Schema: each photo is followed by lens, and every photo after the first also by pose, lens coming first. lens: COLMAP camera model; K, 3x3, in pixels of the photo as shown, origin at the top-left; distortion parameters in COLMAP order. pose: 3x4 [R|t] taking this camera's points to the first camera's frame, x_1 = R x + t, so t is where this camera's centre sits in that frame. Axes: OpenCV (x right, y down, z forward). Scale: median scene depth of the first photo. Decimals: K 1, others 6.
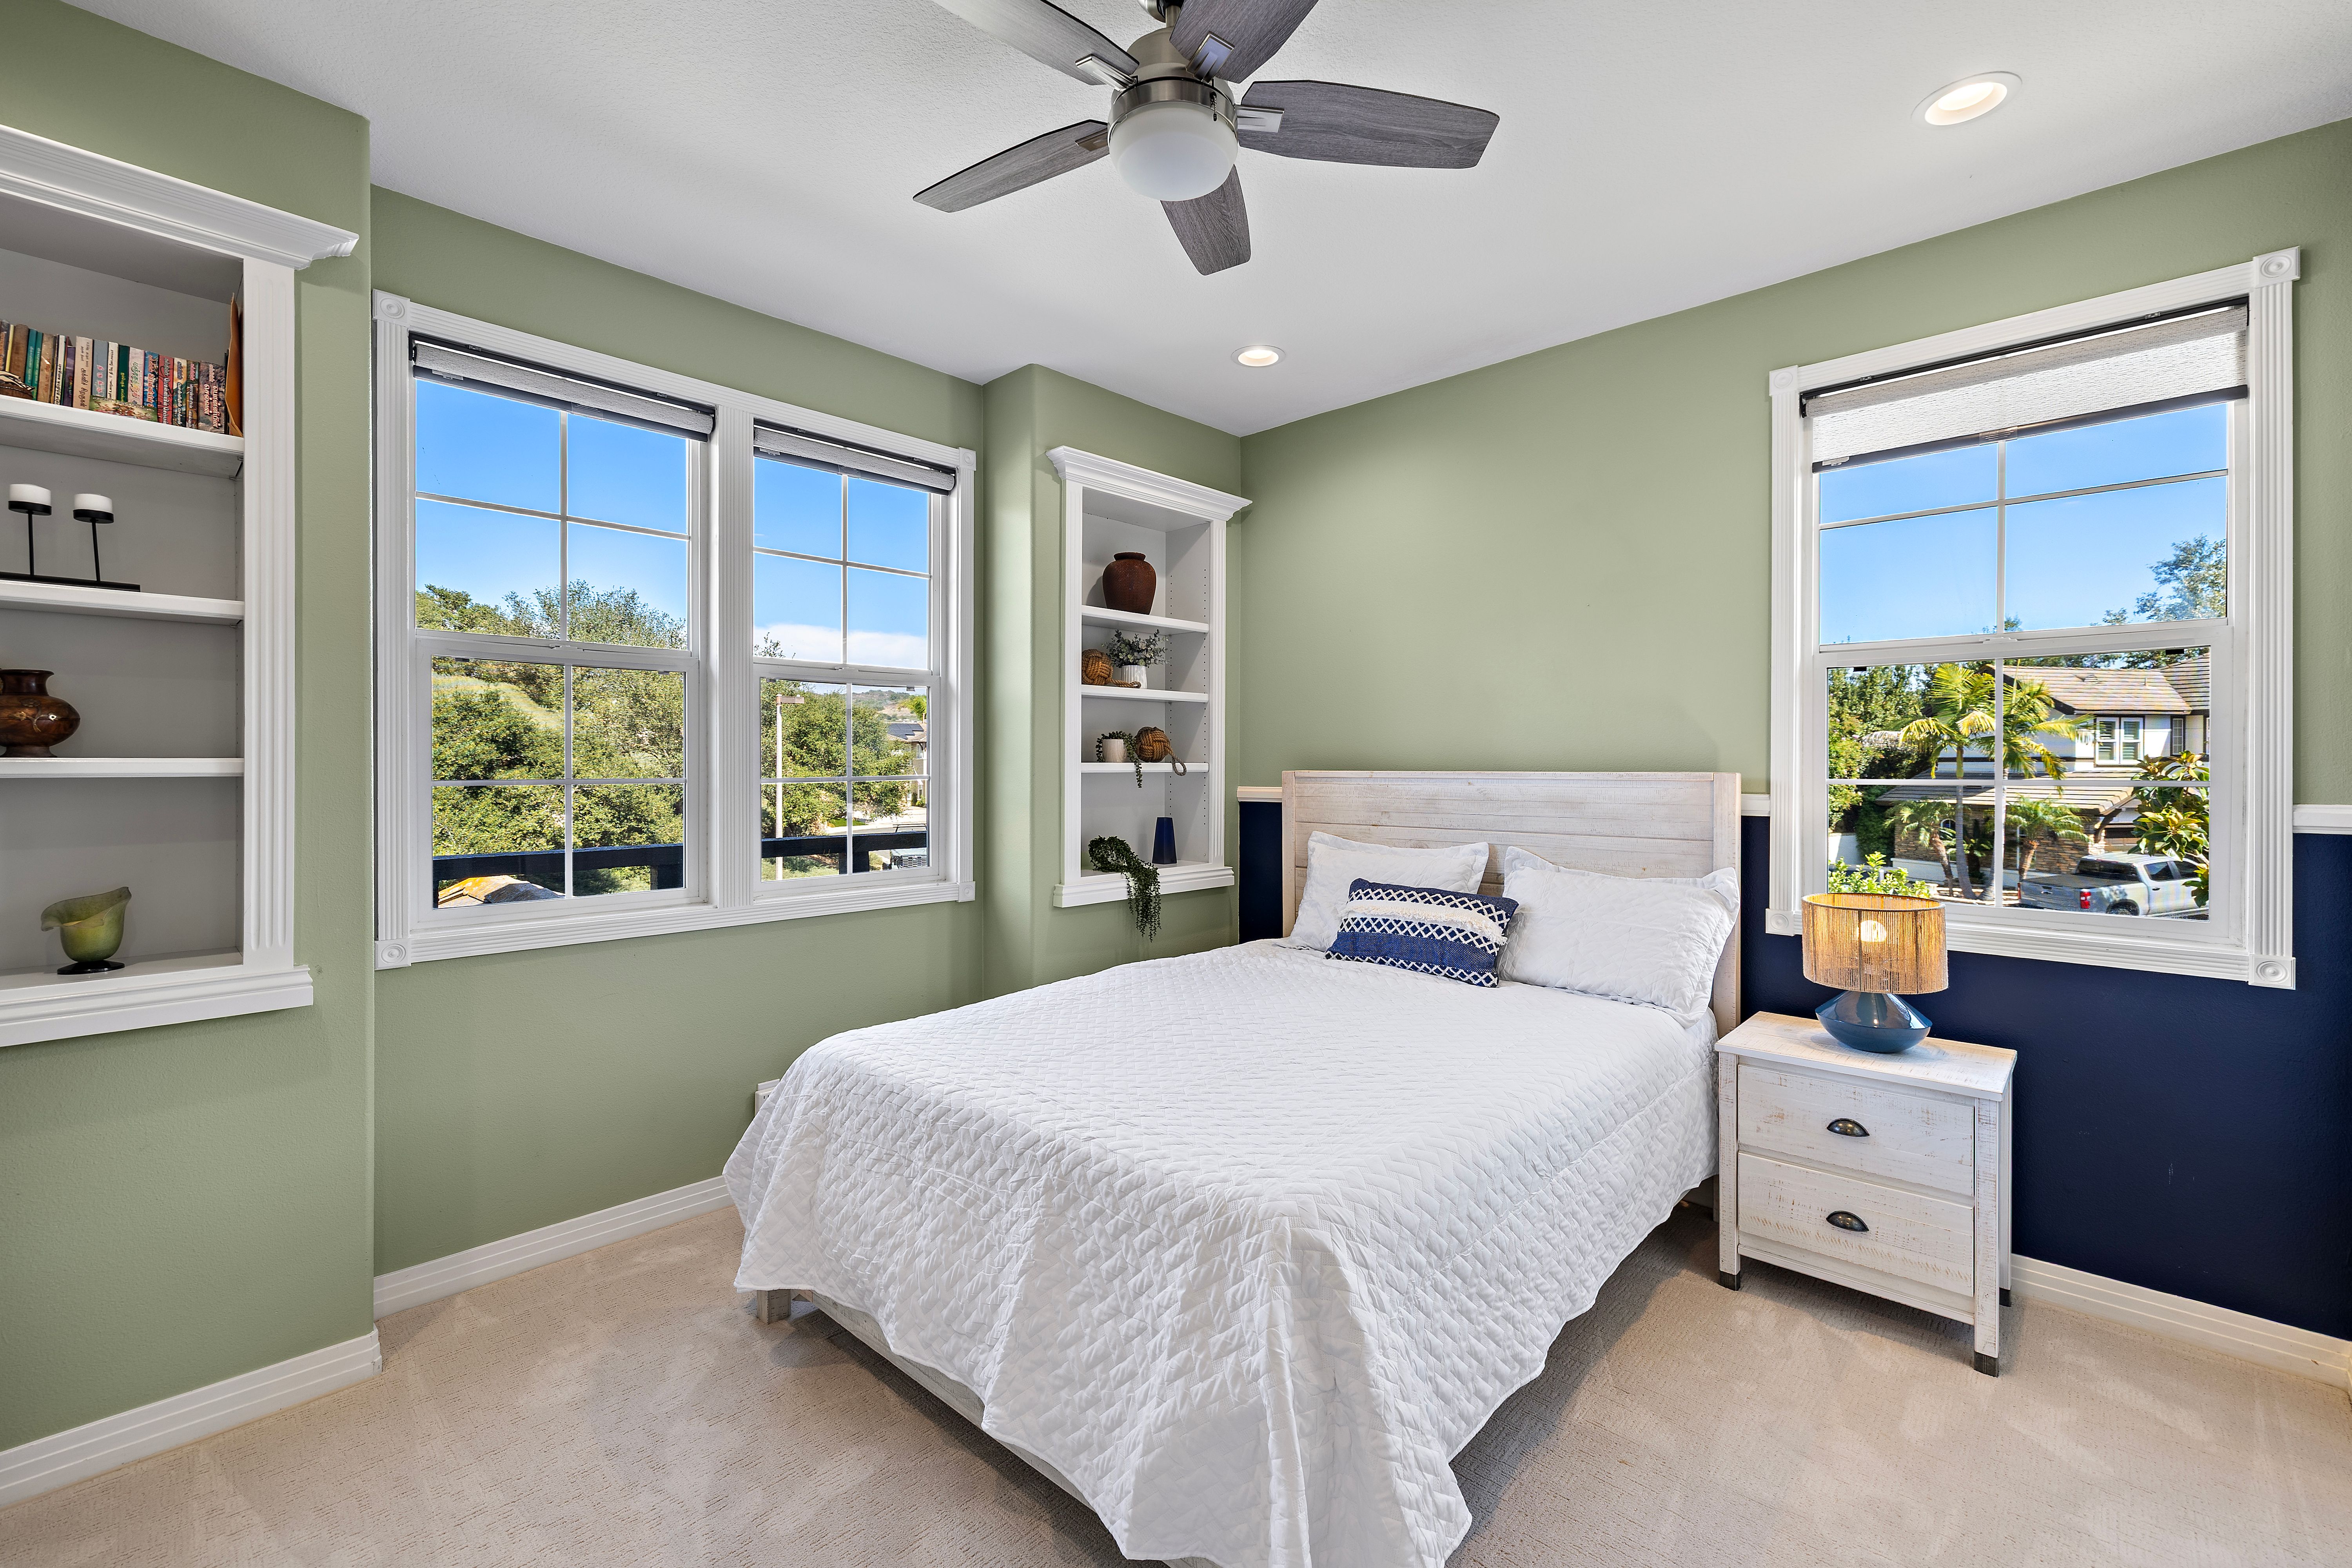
lens RADIAL K [[996.3, 0, 1192.1], [0, 996.3, 771.4], [0, 0, 1]] dist [0.004873, -0.001000]
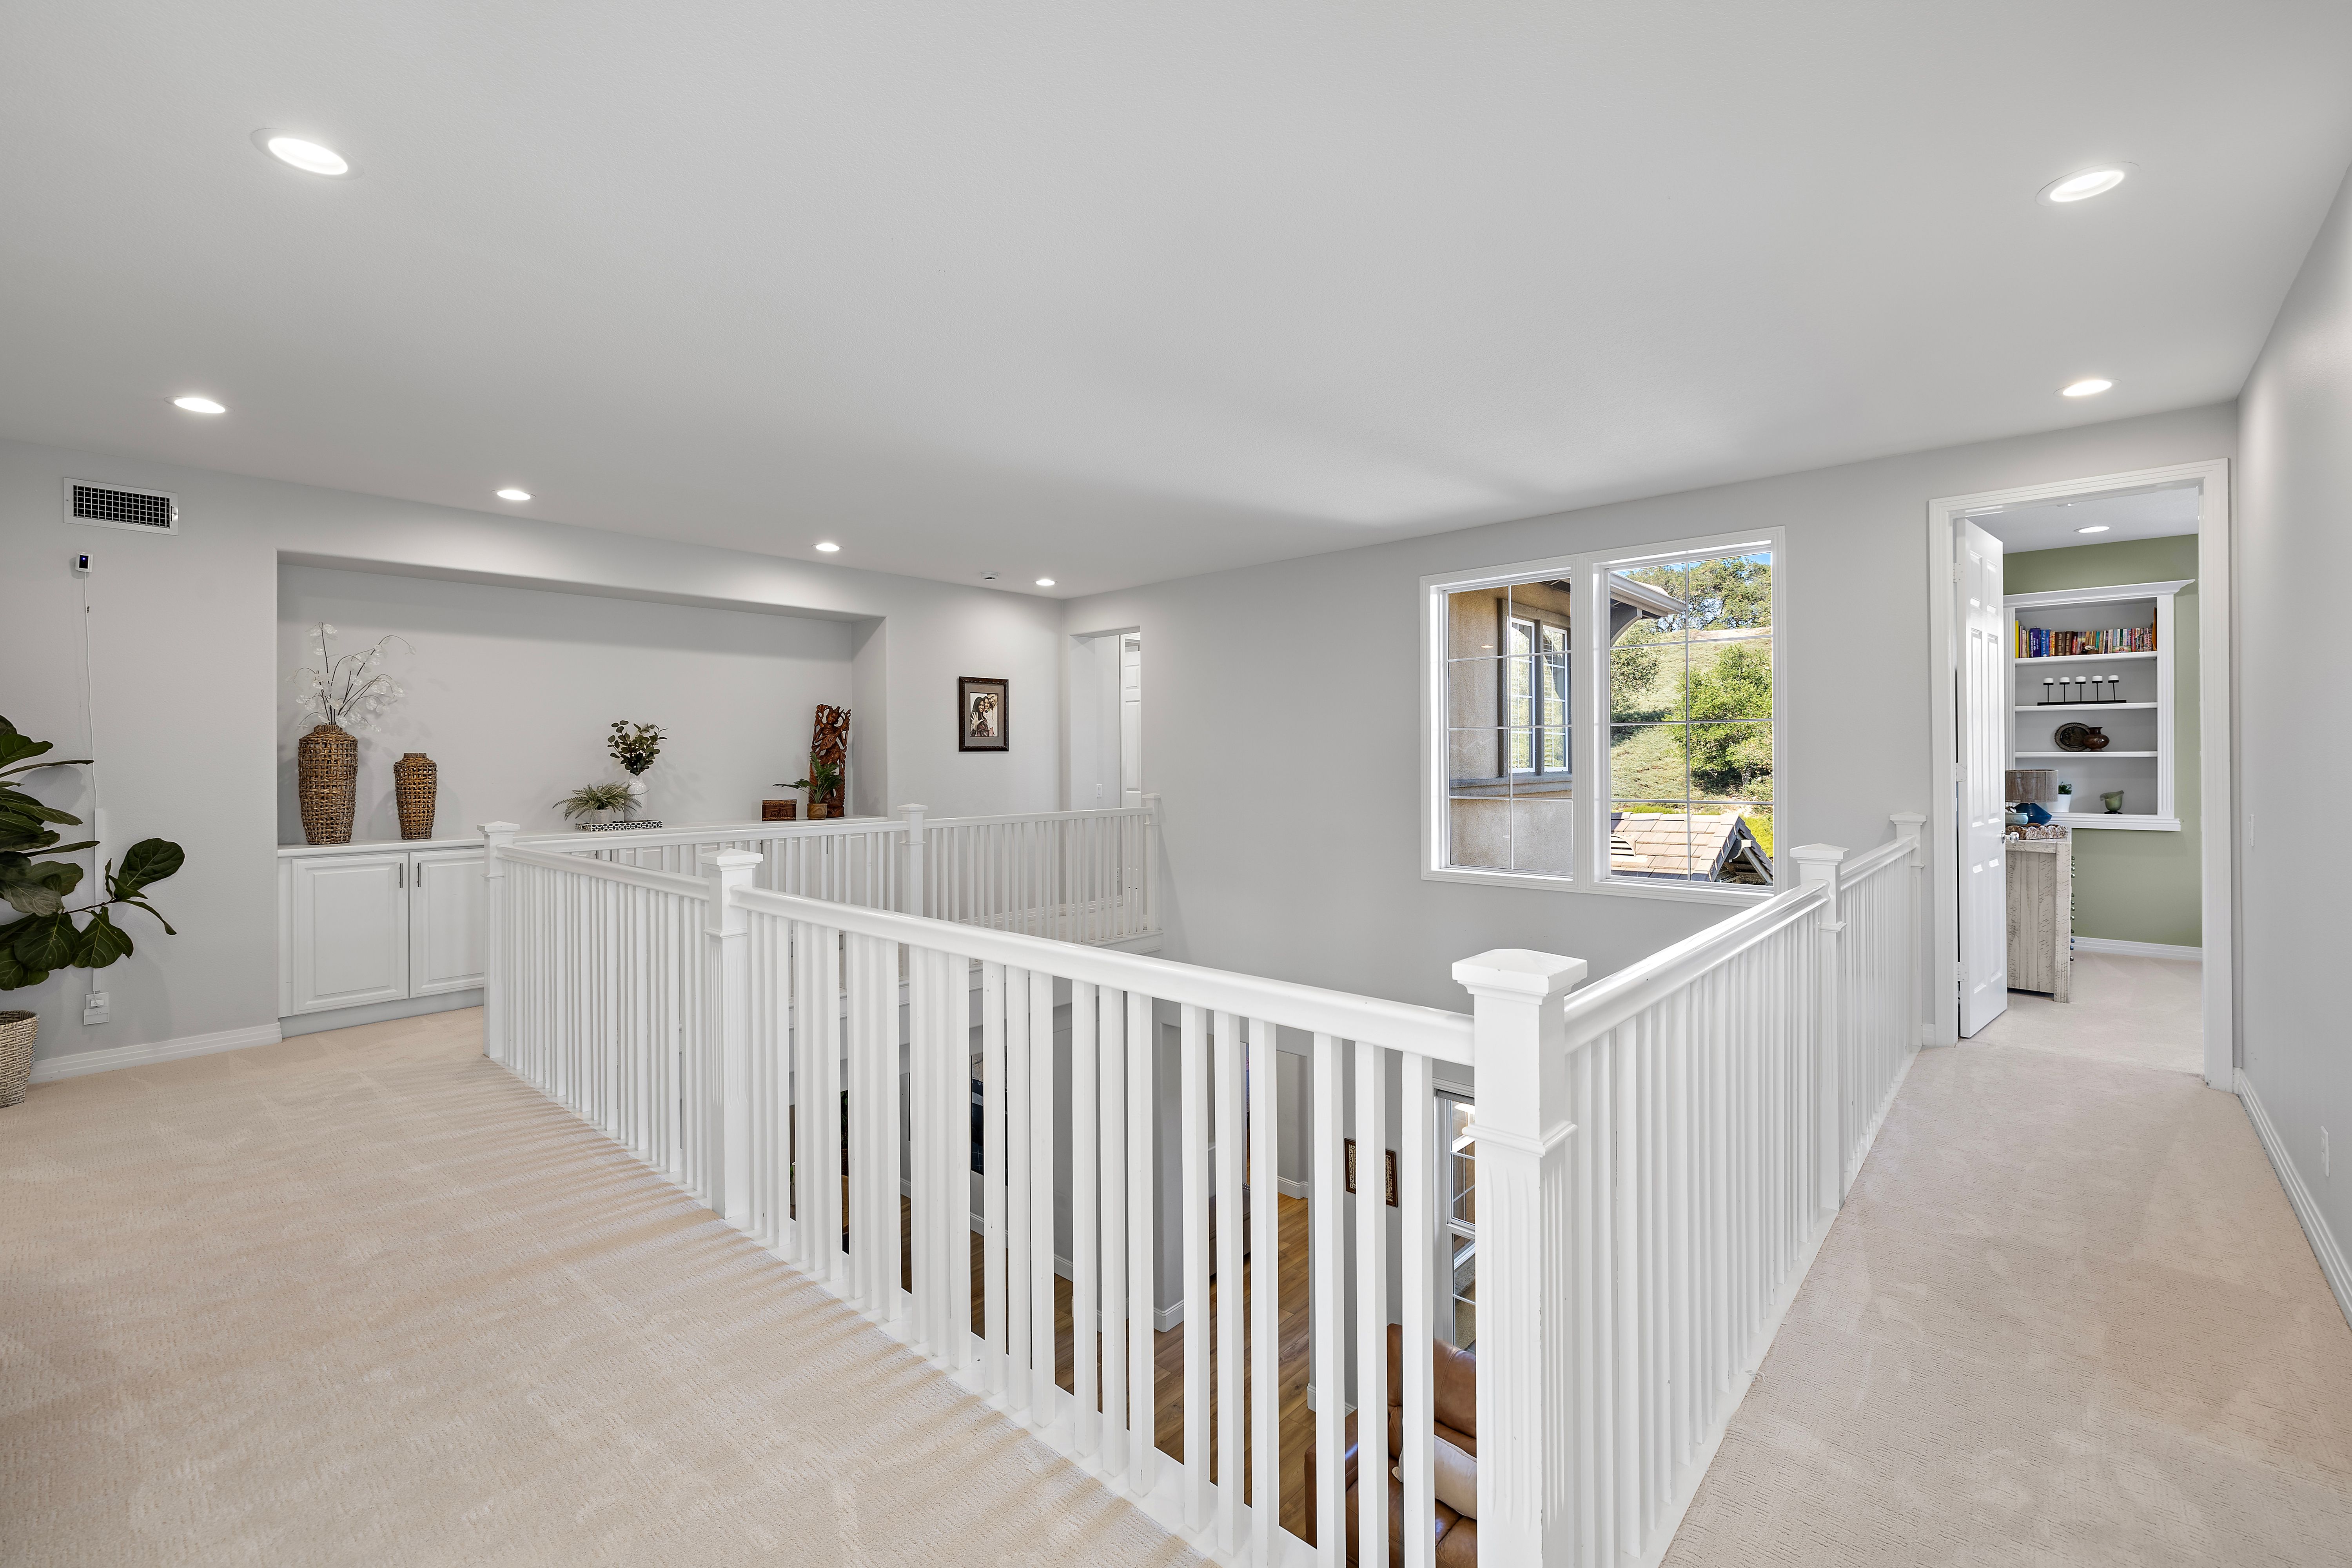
lens RADIAL K [[996.3, 0, 1192.5], [0, 996.3, 765.4], [0, 0, 1]] dist [0.004873, -0.001000]
pose [[0.045954, 0.001170, -0.998943, 2.173786], [0.003501, 0.999993, 0.001332, 0.017361], [0.998937, -0.003558, 0.045950, -2.303535]]
